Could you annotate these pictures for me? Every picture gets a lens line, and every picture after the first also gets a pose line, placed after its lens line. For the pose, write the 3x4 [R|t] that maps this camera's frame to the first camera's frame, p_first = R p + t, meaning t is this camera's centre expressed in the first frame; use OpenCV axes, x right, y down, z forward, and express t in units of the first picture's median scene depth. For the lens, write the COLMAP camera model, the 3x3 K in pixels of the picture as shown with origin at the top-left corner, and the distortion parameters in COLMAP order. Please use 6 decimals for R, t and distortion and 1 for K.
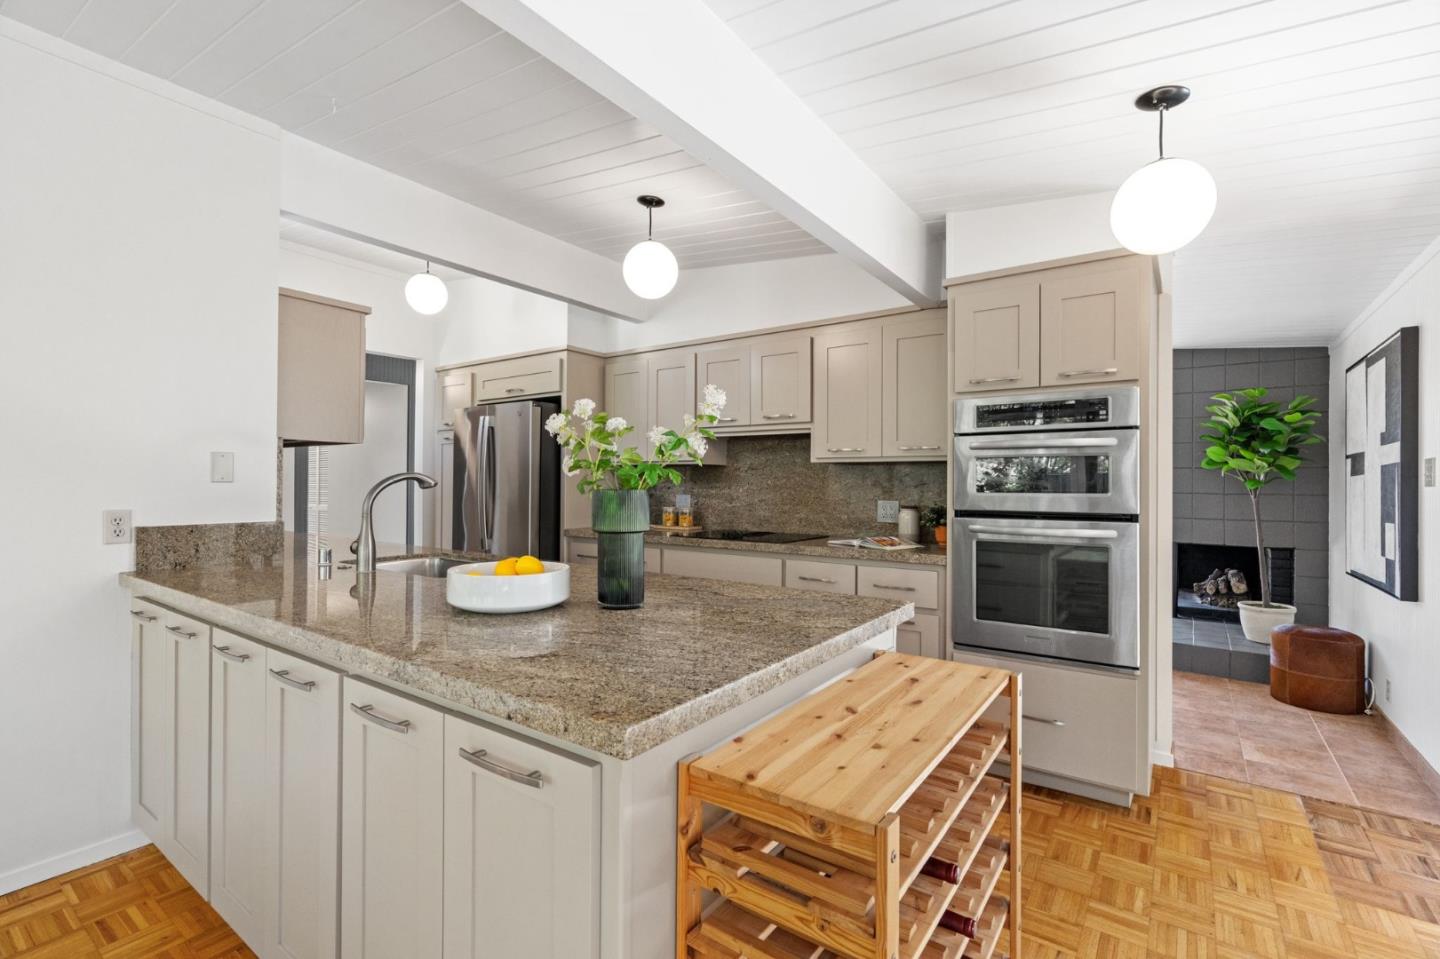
lens RADIAL K [[649.7, 0, 715.0], [0, 649.7, 481.0], [0, 0, 1]] dist [-0.002169, -0.000086]
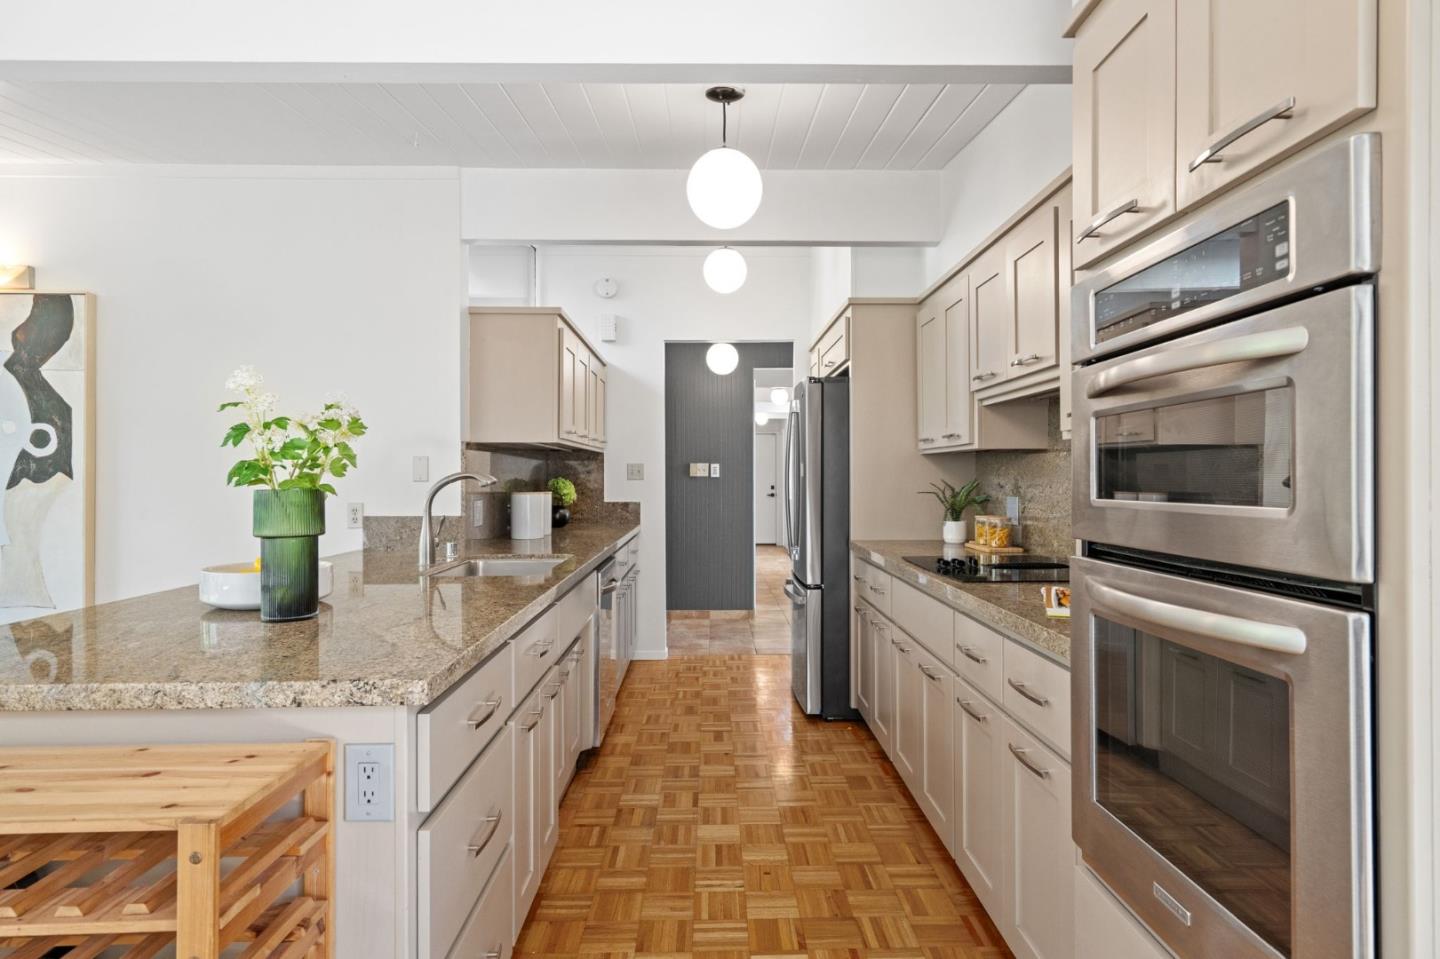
lens RADIAL K [[802.5, 0, 716.6], [0, 802.5, 474.3], [0, 0, 1]] dist [0.001471, 0.000509]
pose [[0.597943, -0.010004, -0.801476, 0.673444], [0.007527, 0.999948, -0.006865, 0.003201], [0.801503, -0.001928, 0.597987, 0.494622]]
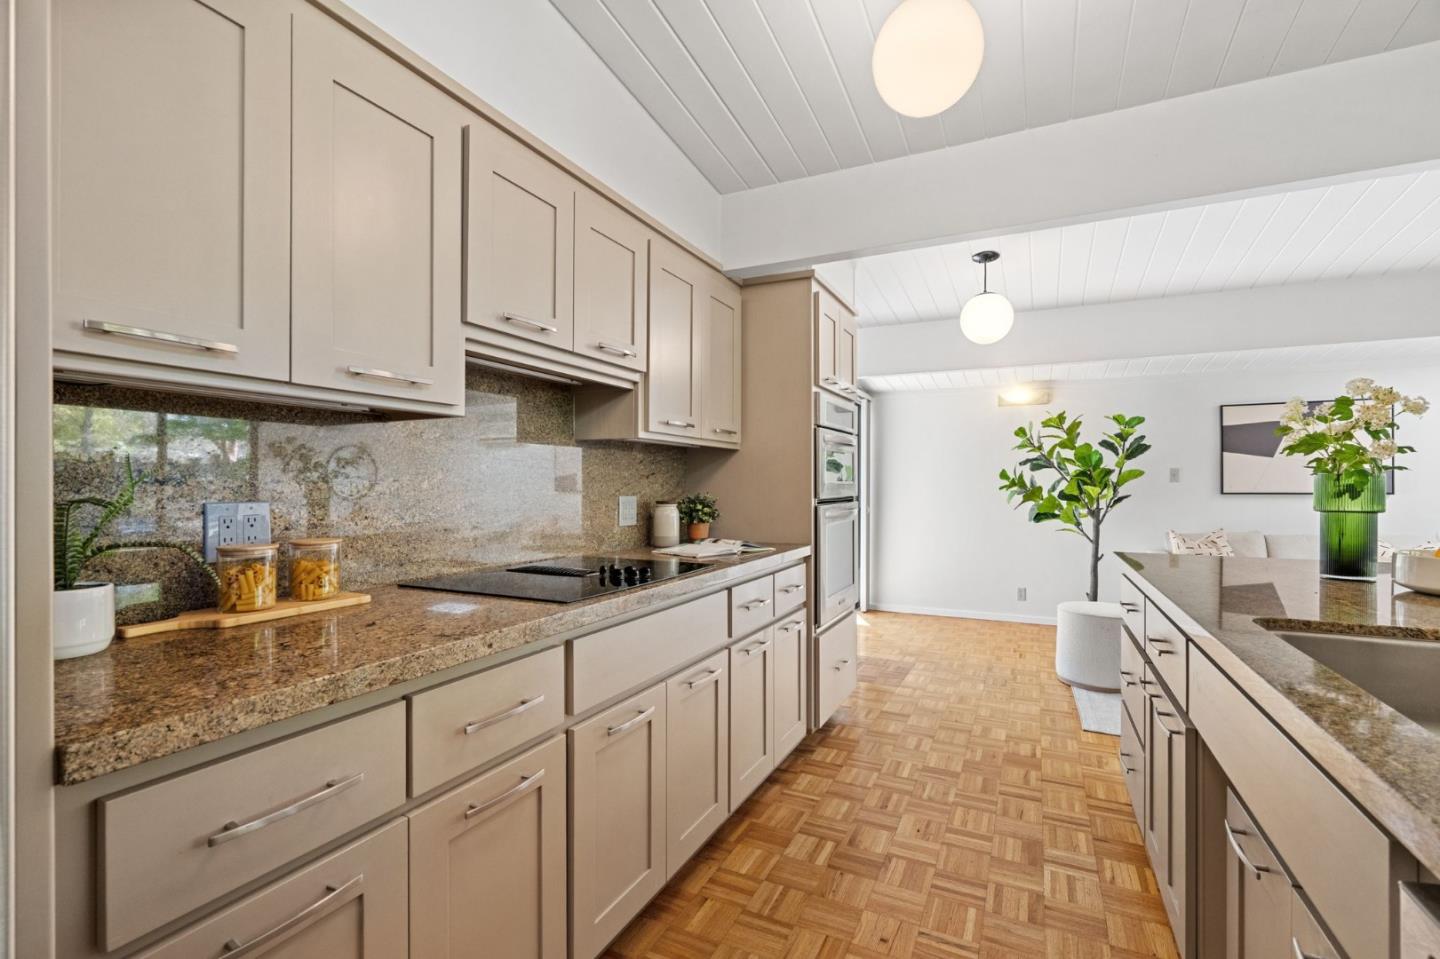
lens RADIAL K [[649.2, 0, 718.4], [0, 649.2, 487.2], [0, 0, 1]] dist [-0.000460, 0.000278]
pose [[-0.171736, -0.005568, 0.985127, -0.640559], [-0.001266, 0.999984, 0.005431, 0.020602], [-0.985142, -0.000314, -0.171741, 1.369622]]
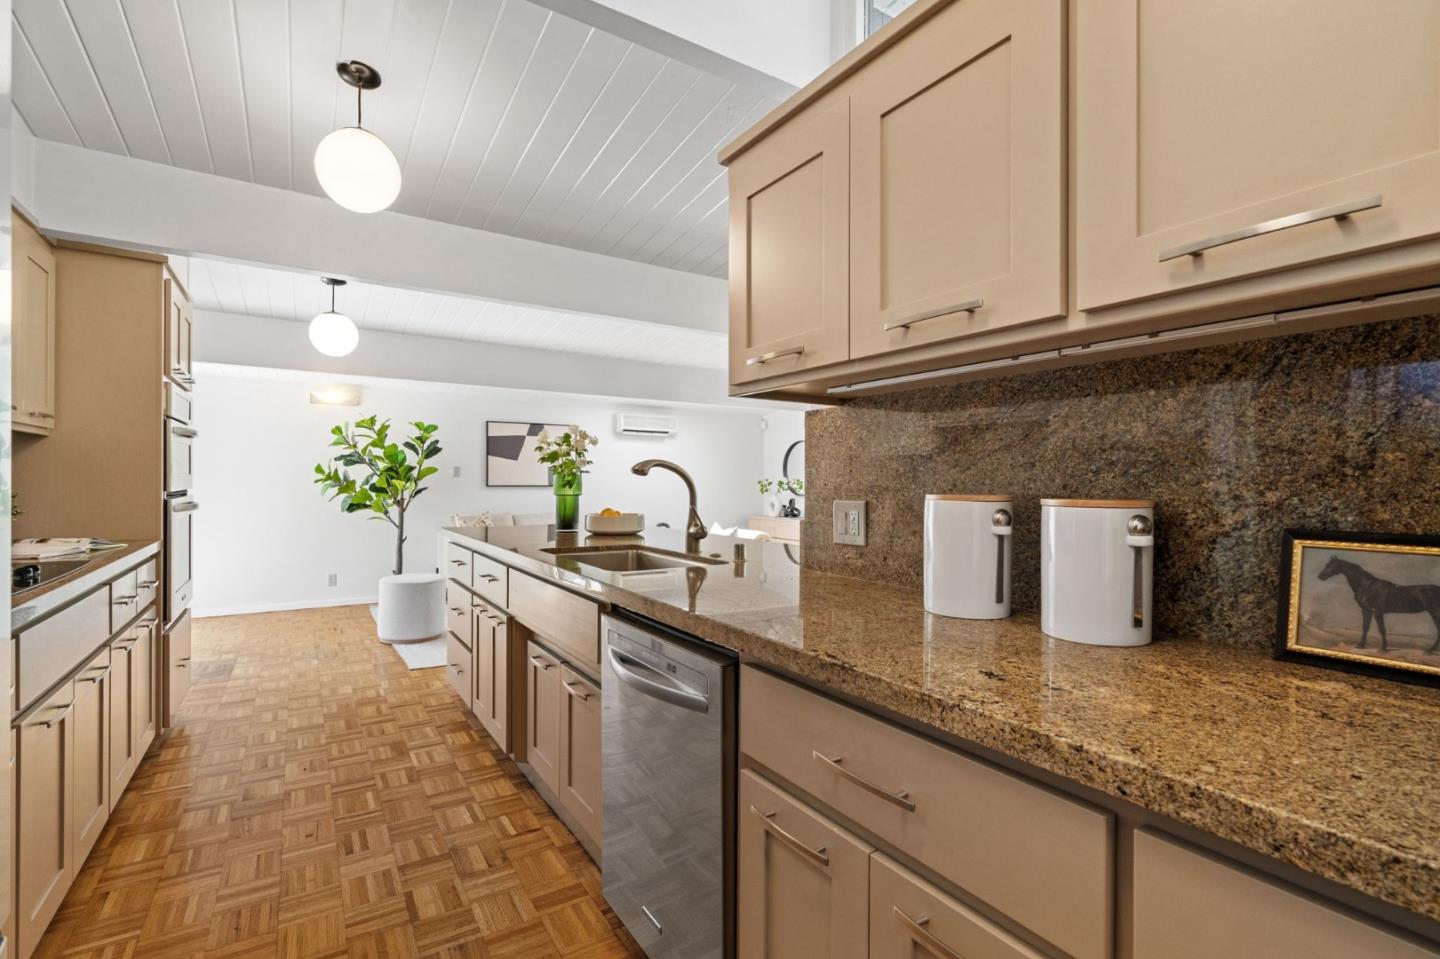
lens RADIAL K [[649.7, 0, 715.0], [0, 649.7, 481.0], [0, 0, 1]] dist [-0.002169, -0.000086]
pose [[-0.931730, -0.008764, 0.363045, -0.807159], [-0.009454, 0.999955, -0.000126, 0.019562], [-0.363028, -0.003550, -0.931772, 1.672569]]
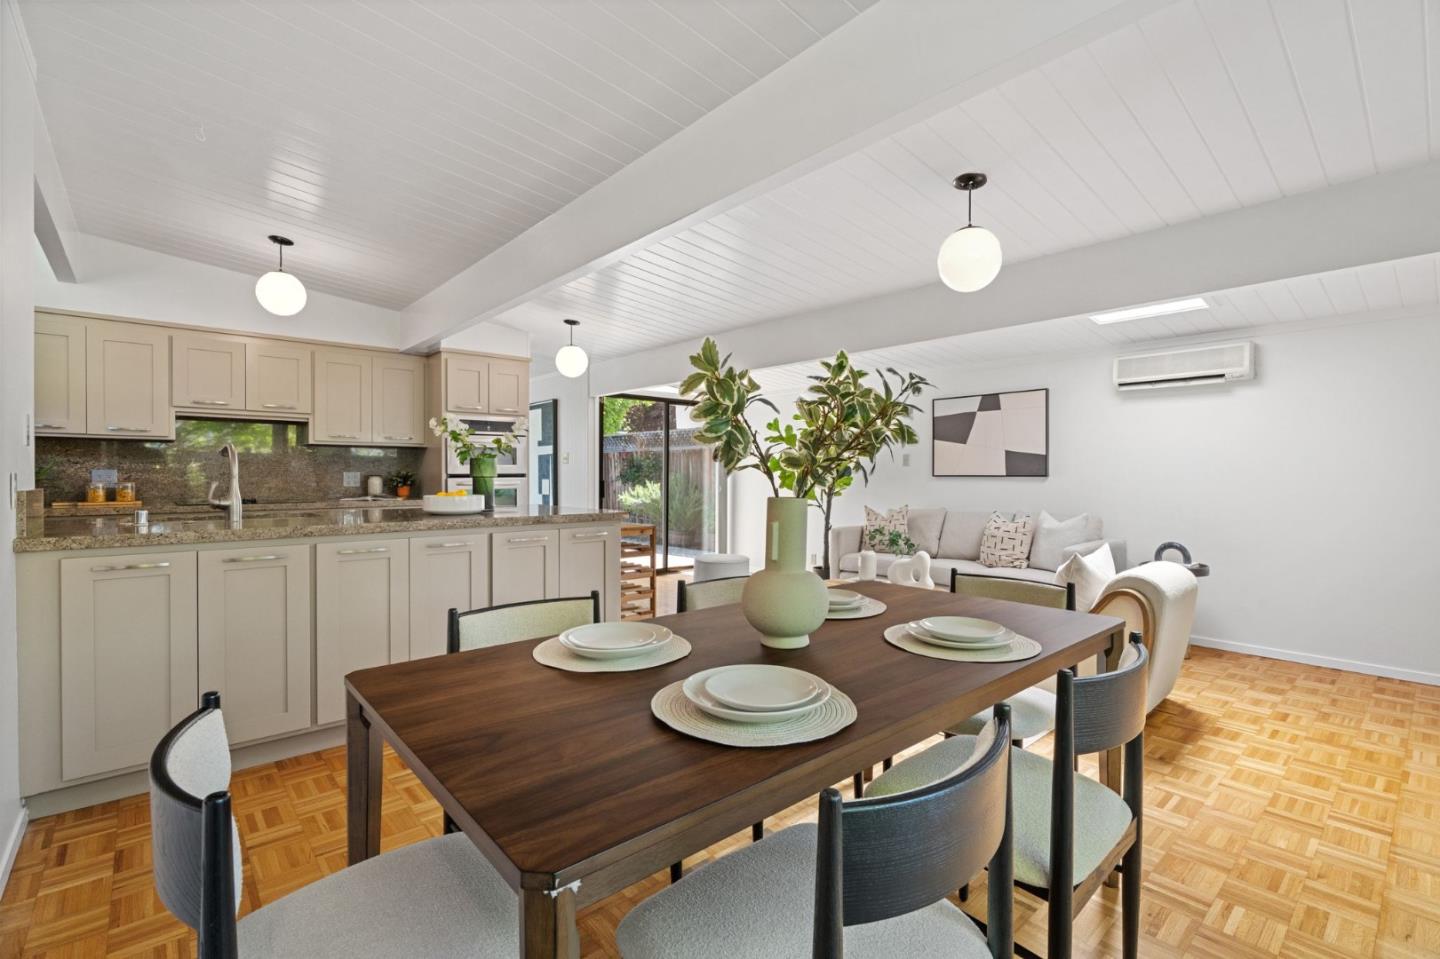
lens RADIAL K [[637.3, 0, 740.5], [0, 637.3, 475.6], [0, 0, 1]] dist [-0.018534, -0.000002]
pose [[0.195106, -0.010543, 0.980725, -1.262387], [-0.003942, 0.999926, 0.011533, 0.025268], [-0.980774, -0.006117, 0.195050, -0.170875]]
